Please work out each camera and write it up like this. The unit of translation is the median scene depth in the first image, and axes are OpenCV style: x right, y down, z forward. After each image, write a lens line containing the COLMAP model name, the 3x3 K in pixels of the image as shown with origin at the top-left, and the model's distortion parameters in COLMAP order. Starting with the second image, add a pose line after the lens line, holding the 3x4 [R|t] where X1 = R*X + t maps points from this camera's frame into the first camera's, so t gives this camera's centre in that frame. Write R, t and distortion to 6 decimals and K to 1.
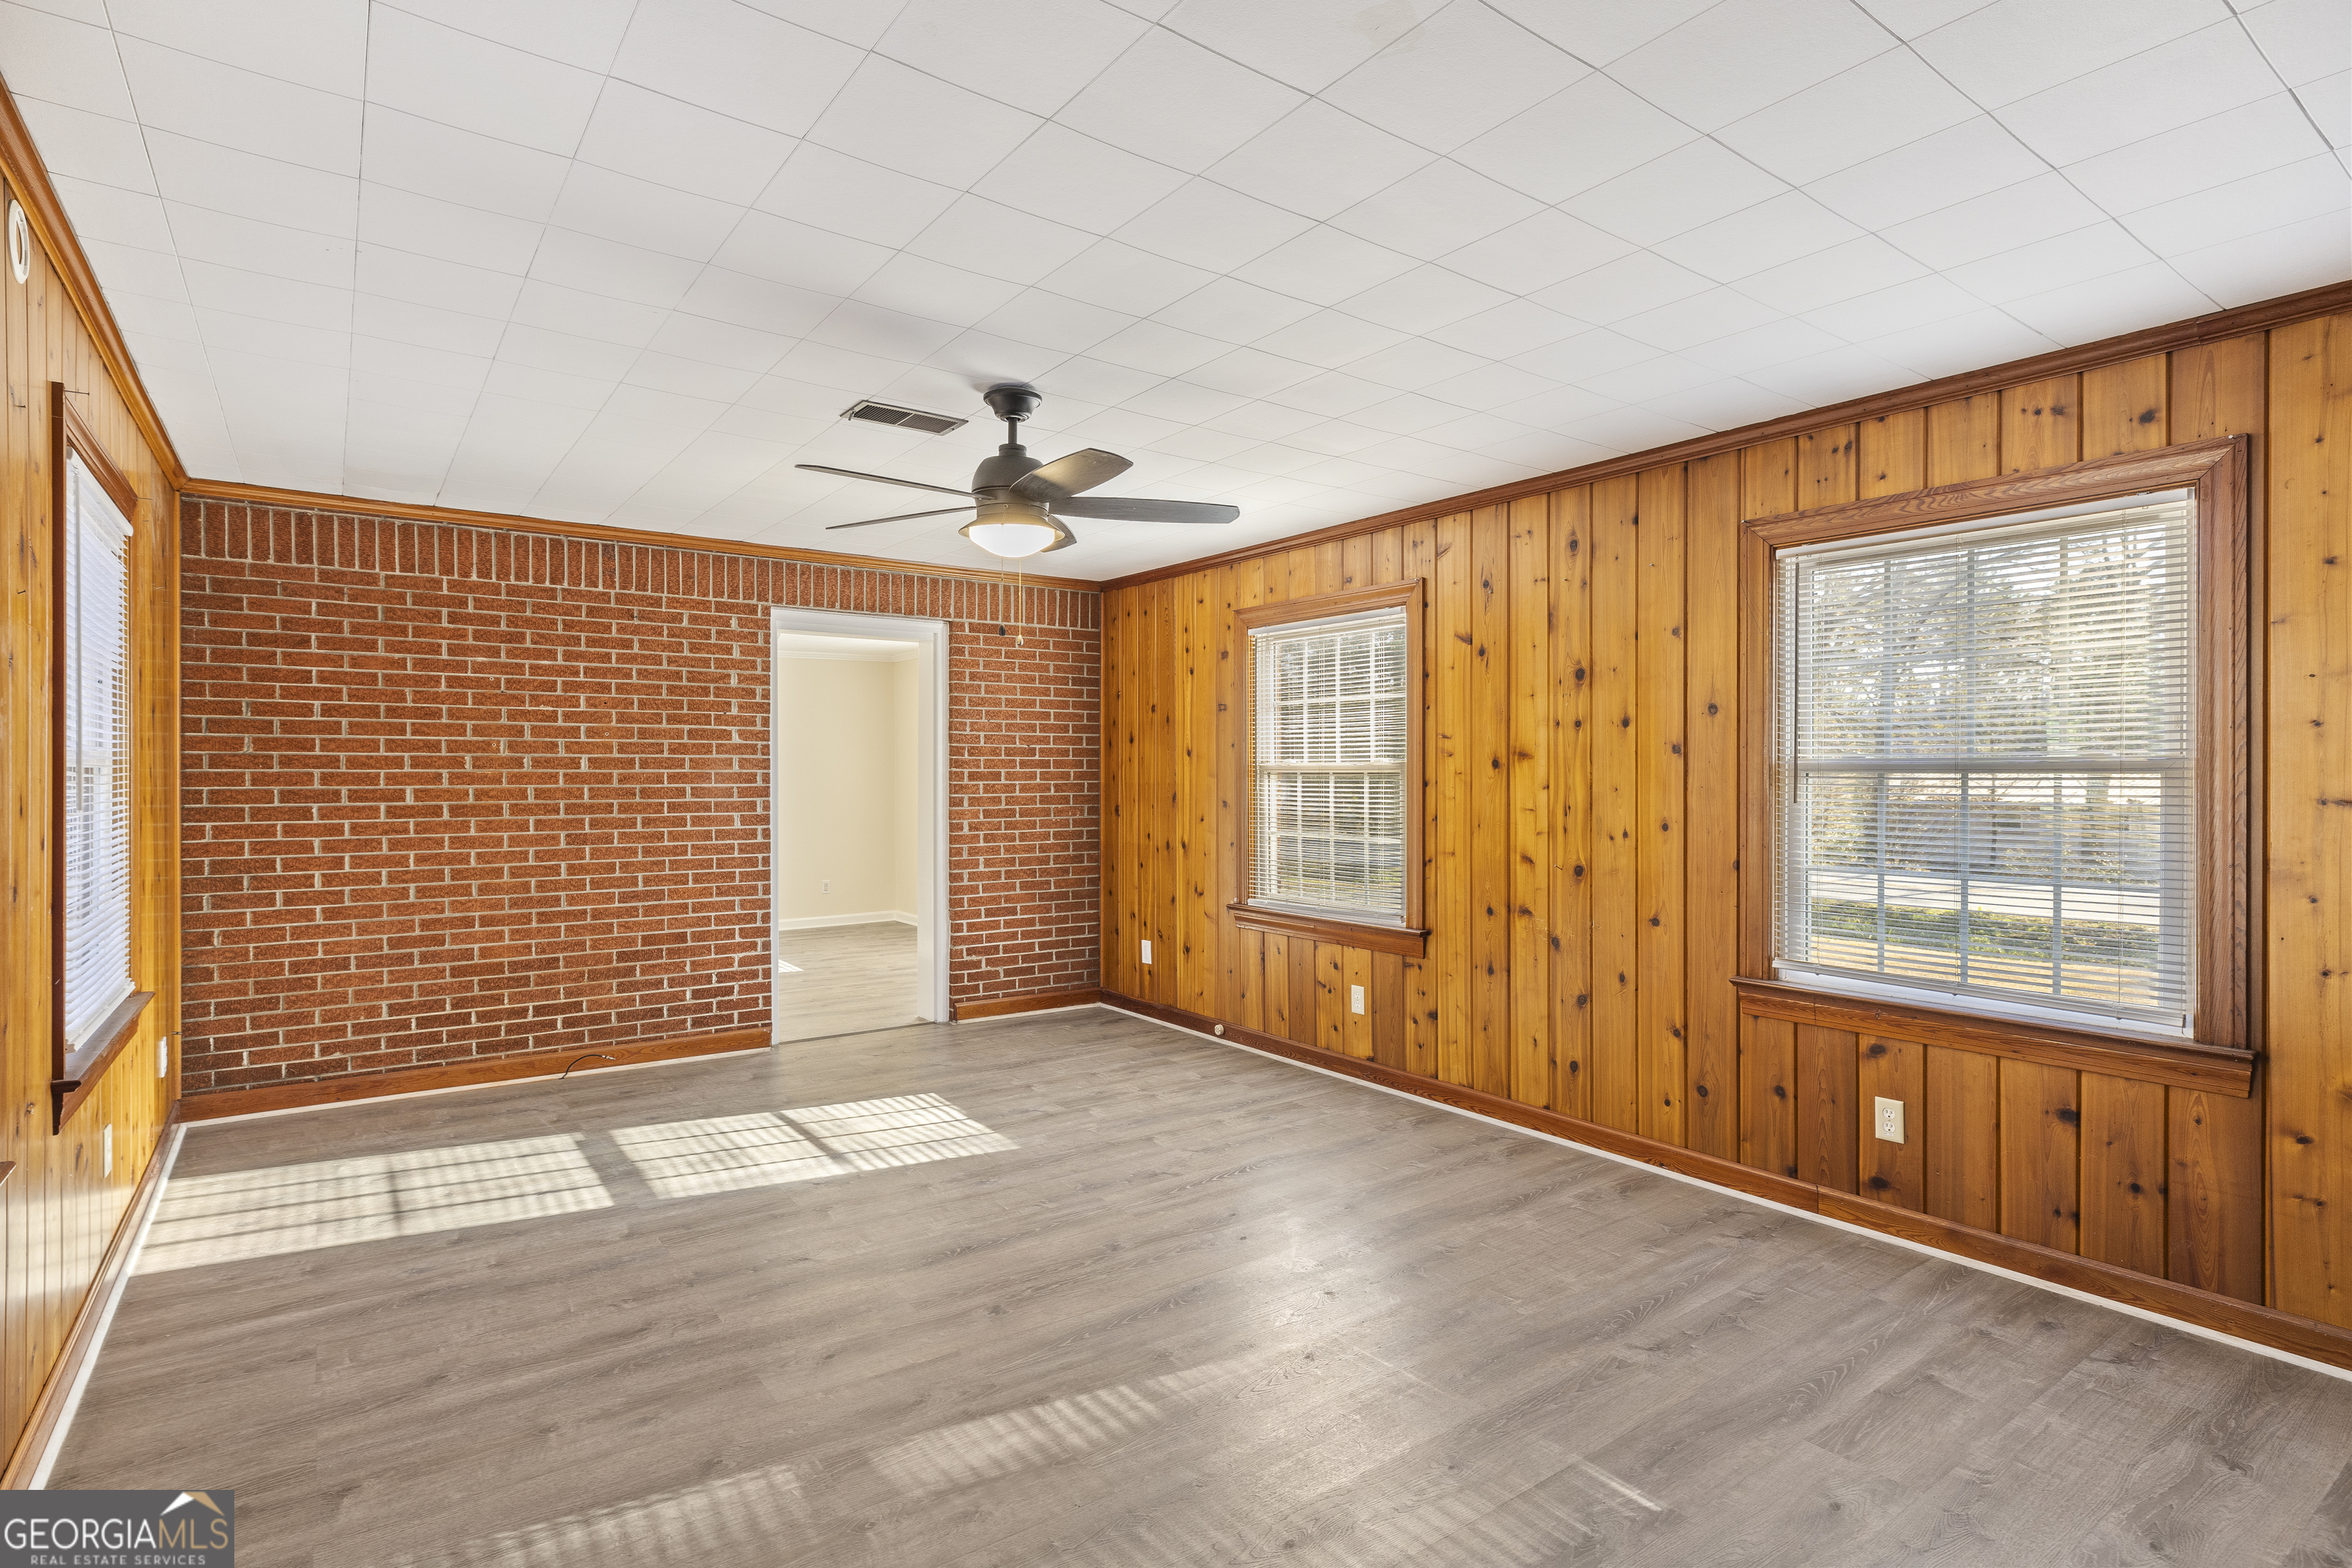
lens RADIAL K [[1248.7, 0, 1170.4], [0, 1248.7, 781.5], [0, 0, 1]] dist [-0.008893, 0.001031]
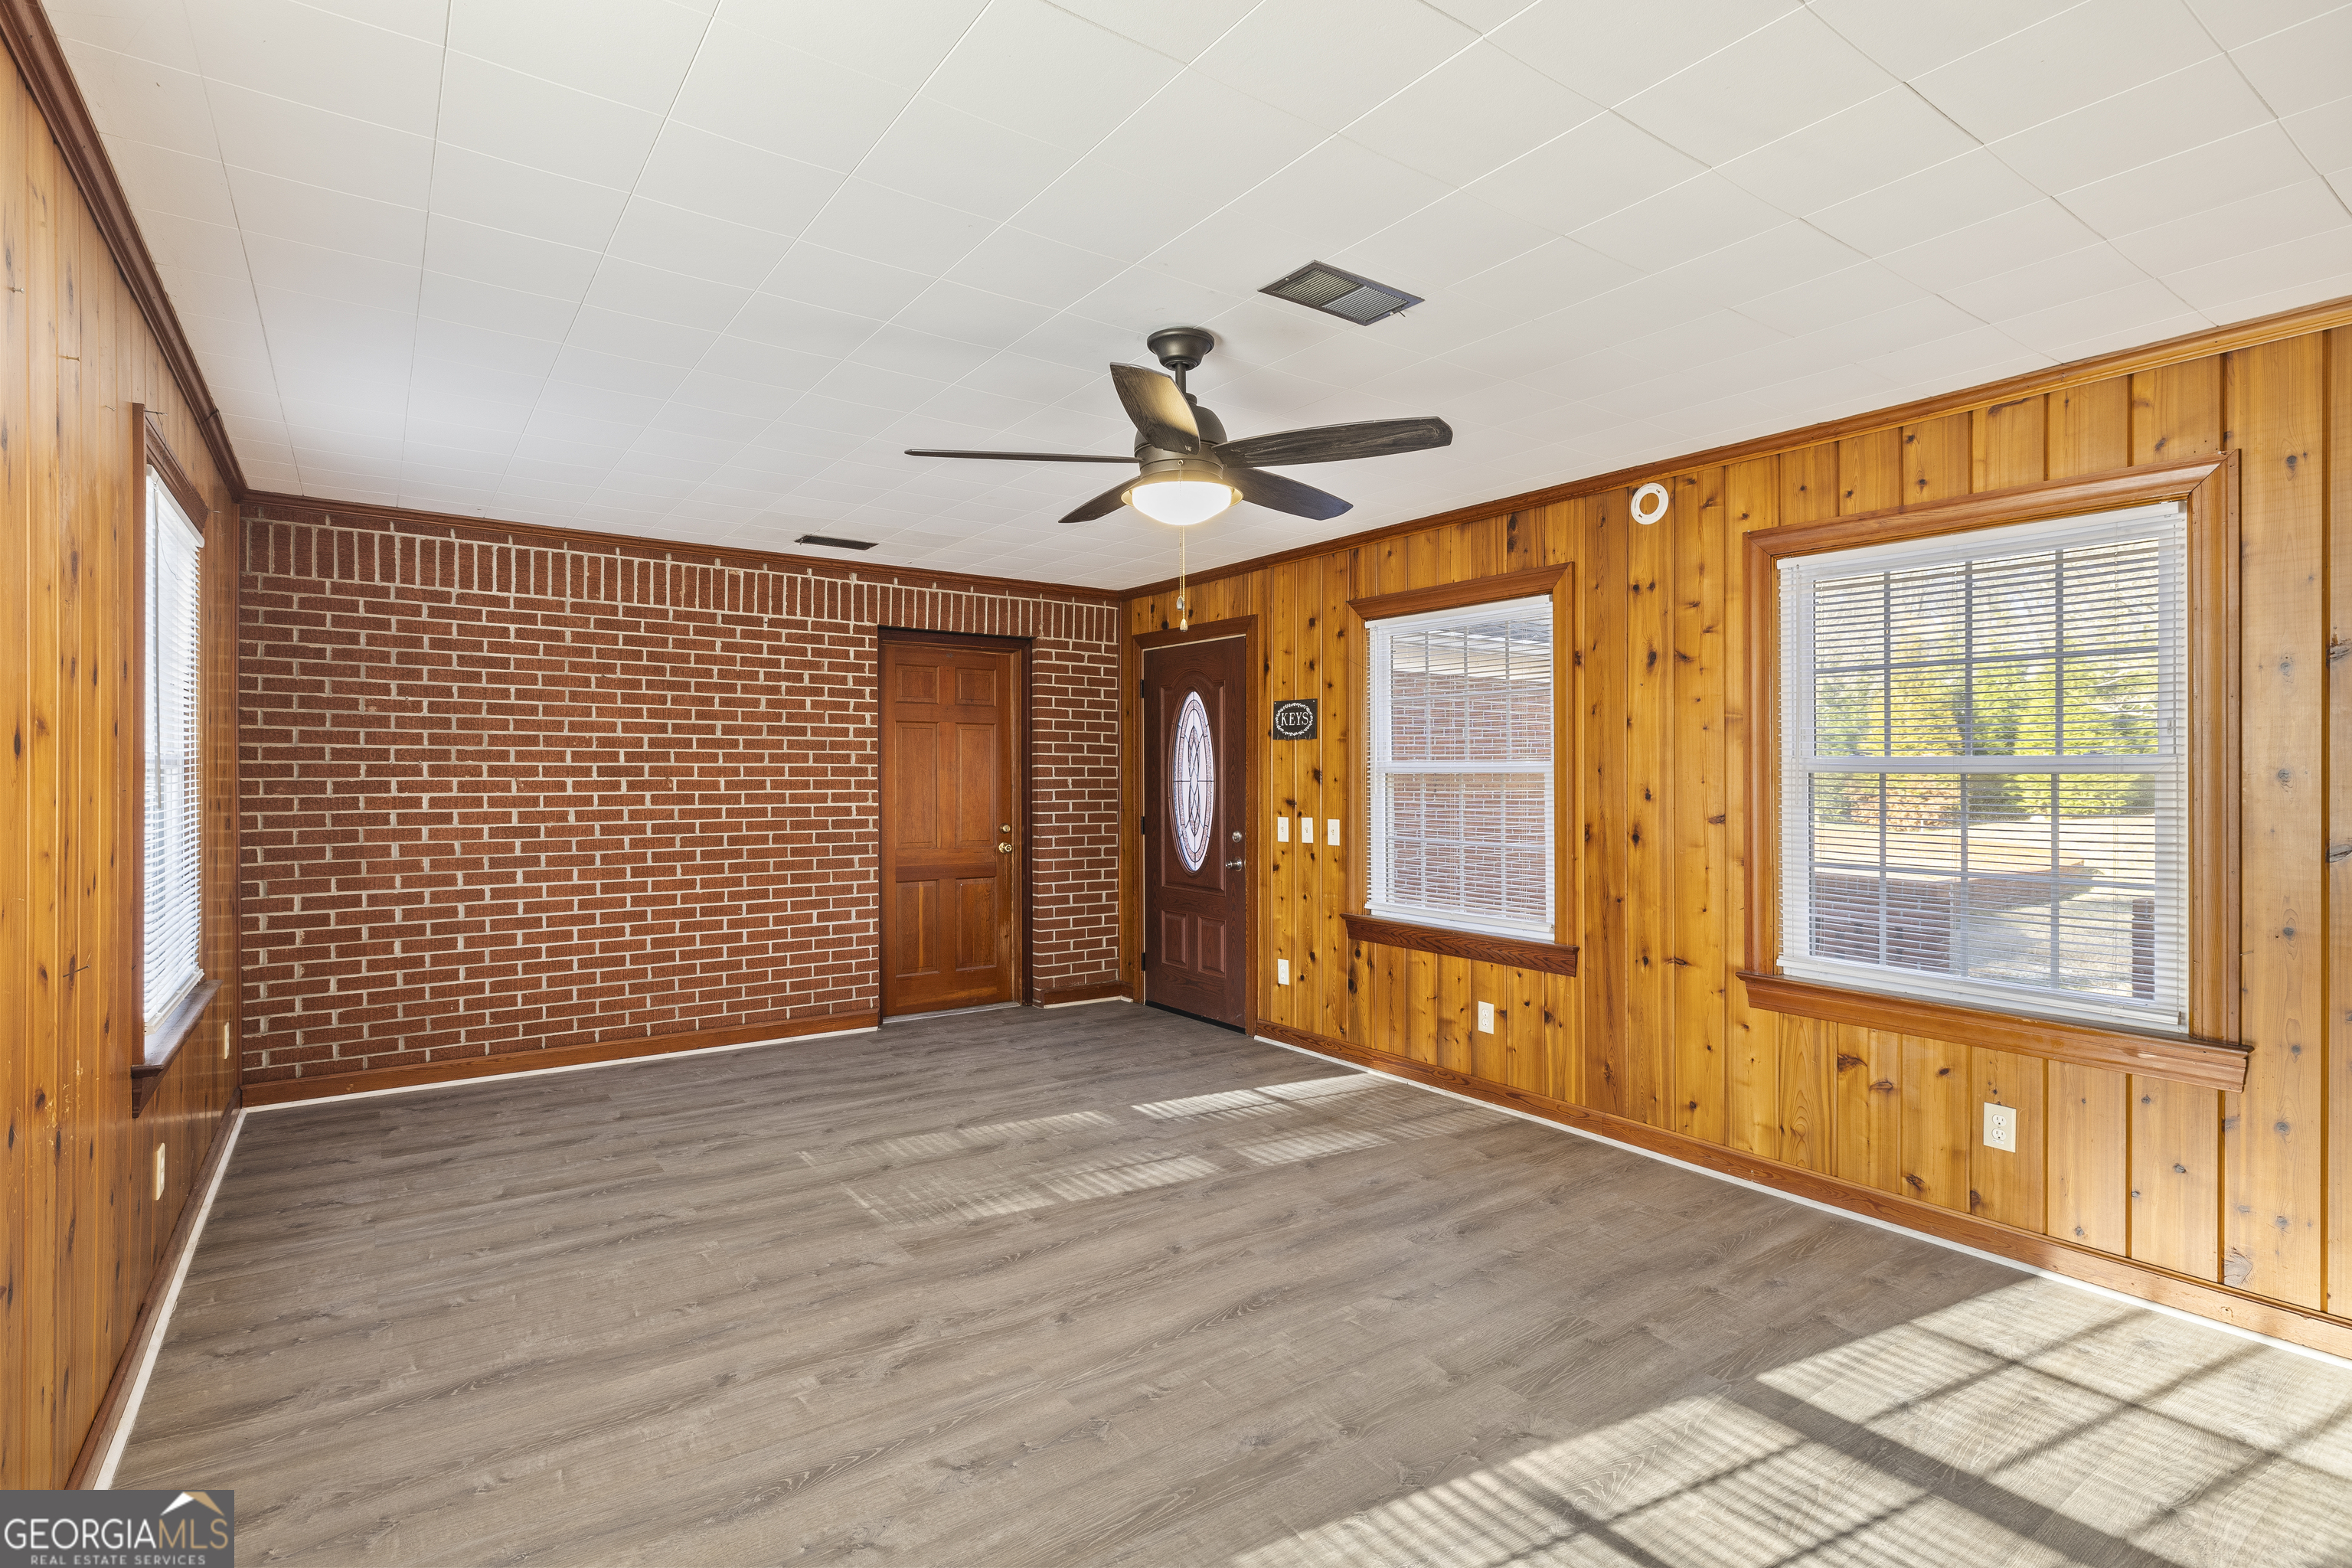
lens RADIAL K [[1176.6, 0, 1183.2], [0, 1176.6, 776.3], [0, 0, 1]] dist [0.002304, 0.000369]
pose [[-0.999977, -0.006590, -0.001419, -0.132613], [-0.006599, 0.999955, 0.006880, -0.010498], [0.001373, 0.006890, -0.999975, 1.931103]]
